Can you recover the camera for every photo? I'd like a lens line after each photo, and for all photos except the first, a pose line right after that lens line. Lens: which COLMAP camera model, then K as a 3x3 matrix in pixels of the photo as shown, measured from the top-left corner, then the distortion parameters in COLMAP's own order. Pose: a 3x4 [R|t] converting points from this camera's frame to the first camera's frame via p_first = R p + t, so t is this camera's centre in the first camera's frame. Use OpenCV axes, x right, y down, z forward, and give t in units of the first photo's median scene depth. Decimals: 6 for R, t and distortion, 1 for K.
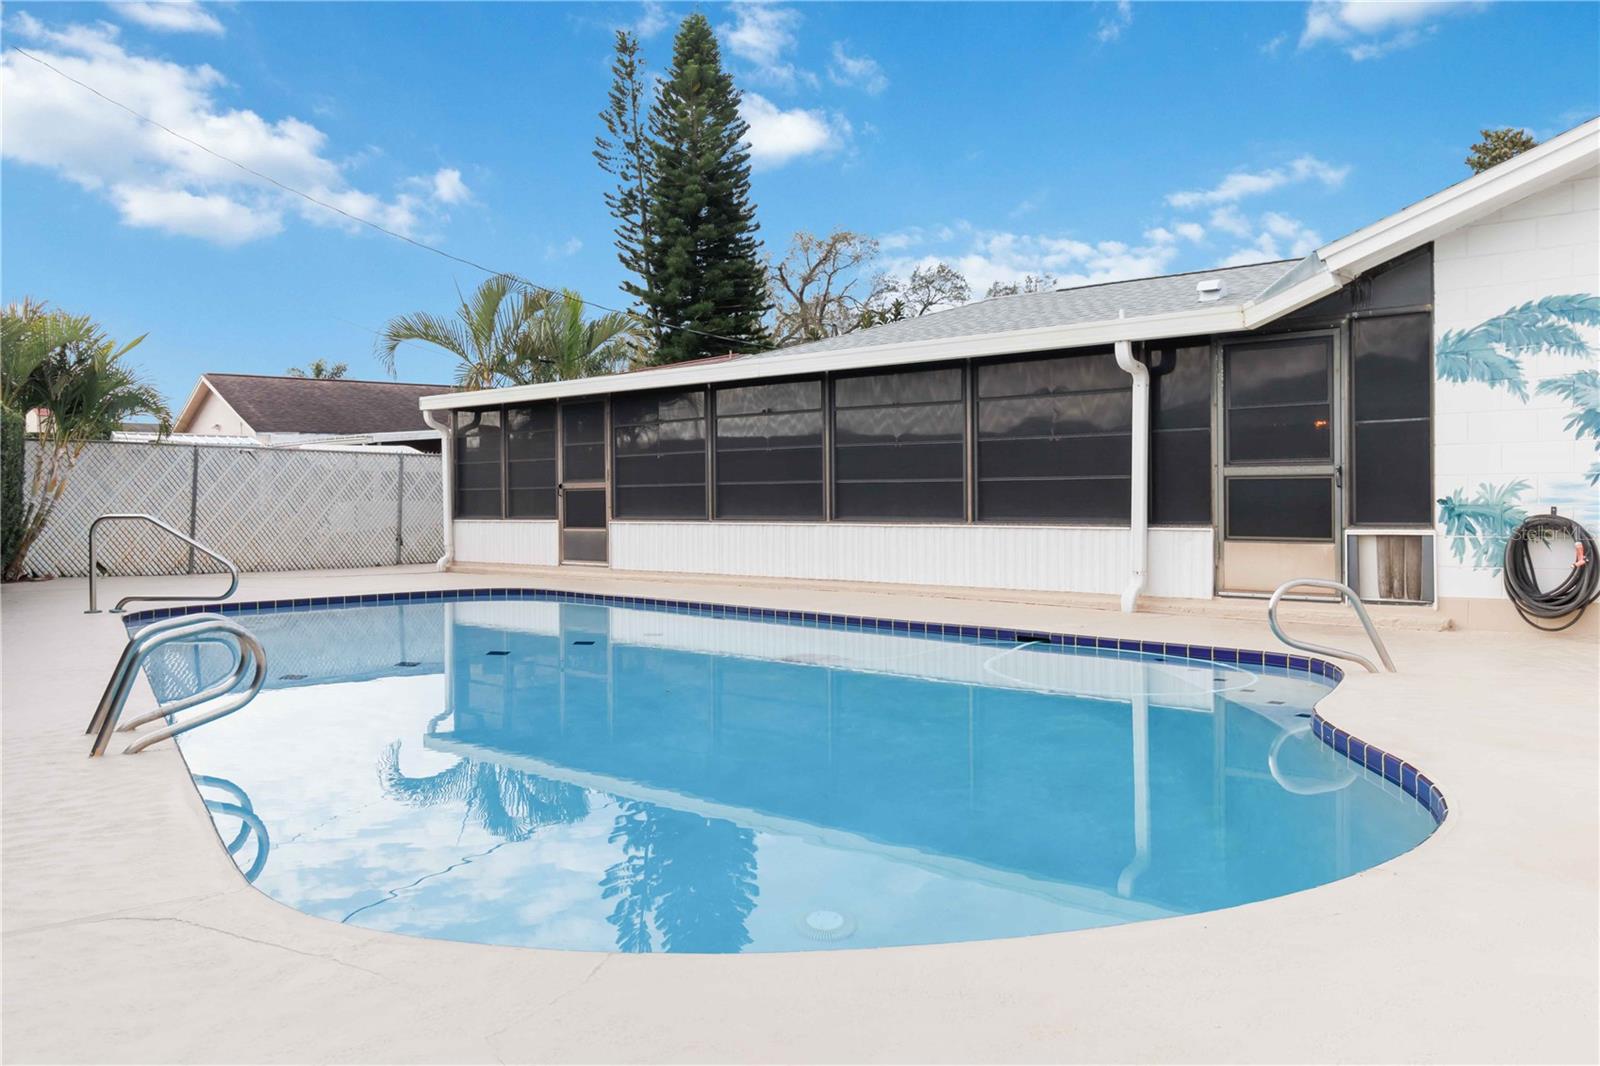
lens RADIAL K [[1274.6, 0, 807.5], [0, 1274.6, 499.0], [0, 0, 1]] dist [0.004486, -0.001278]
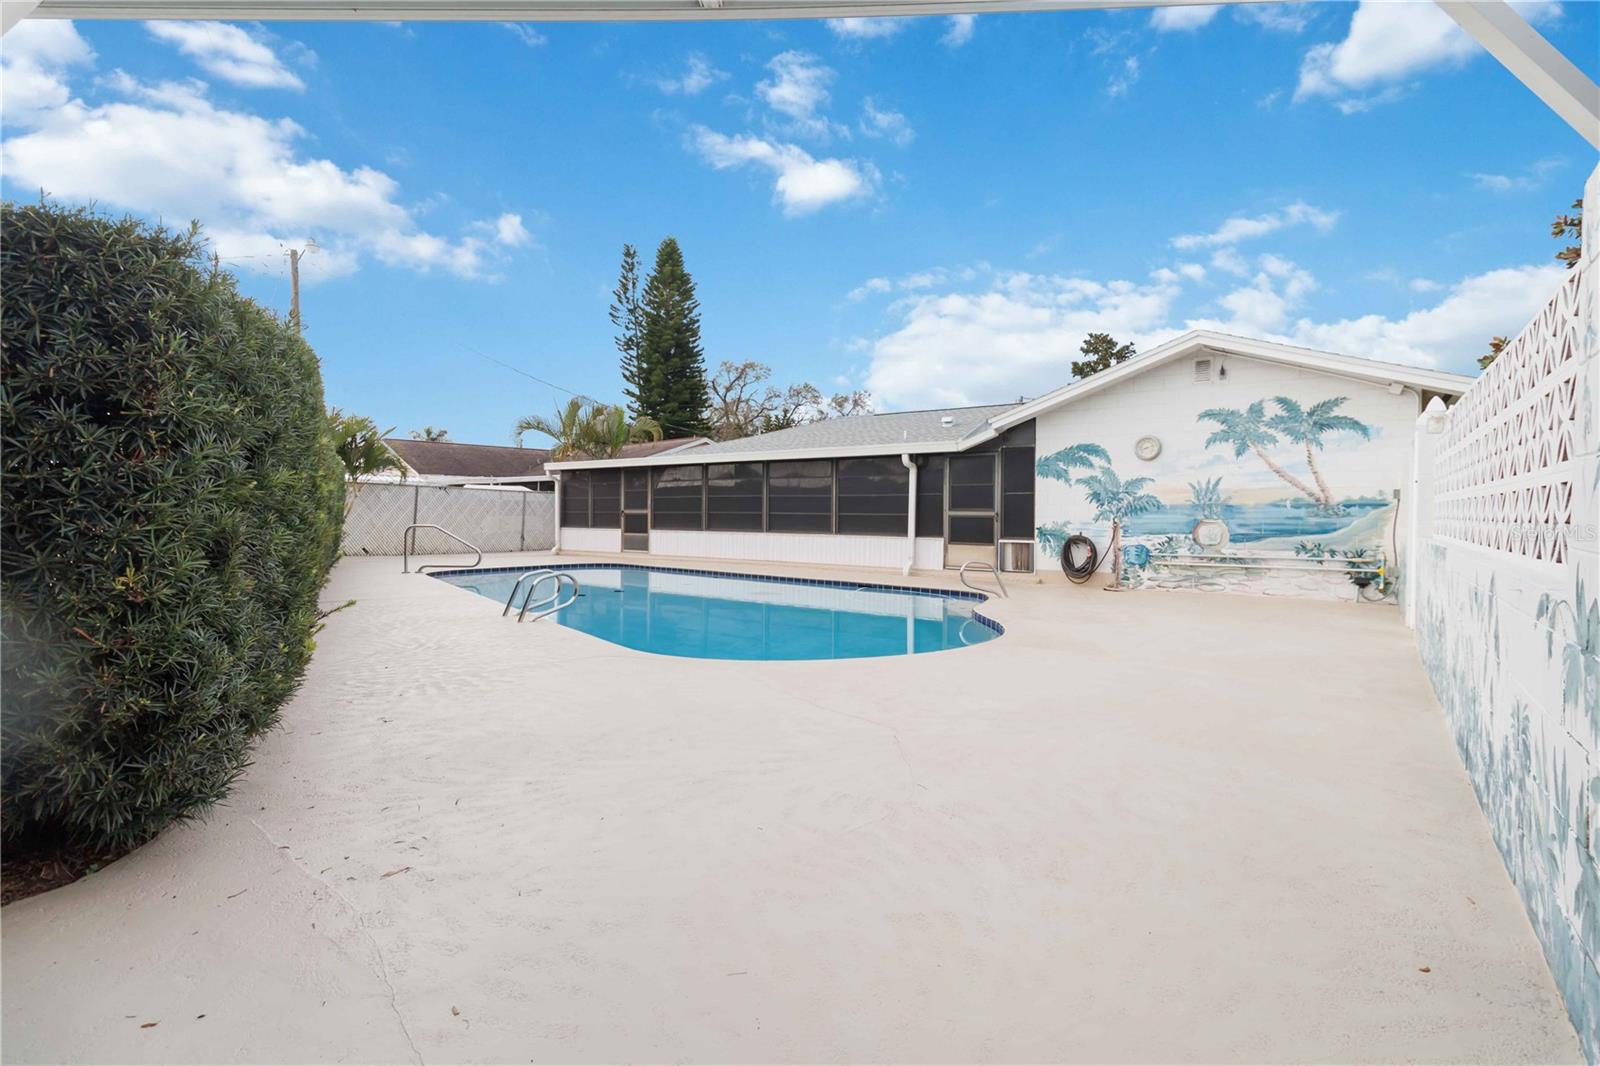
lens RADIAL K [[749.6, 0, 814.6], [0, 749.6, 507.3], [0, 0, 1]] dist [0.002997, 0.000200]
pose [[0.992402, 0.018366, 0.121658, -0.040364], [-0.016973, 0.999778, -0.012481, -0.006967], [-0.121860, 0.010322, 0.992494, -0.166256]]
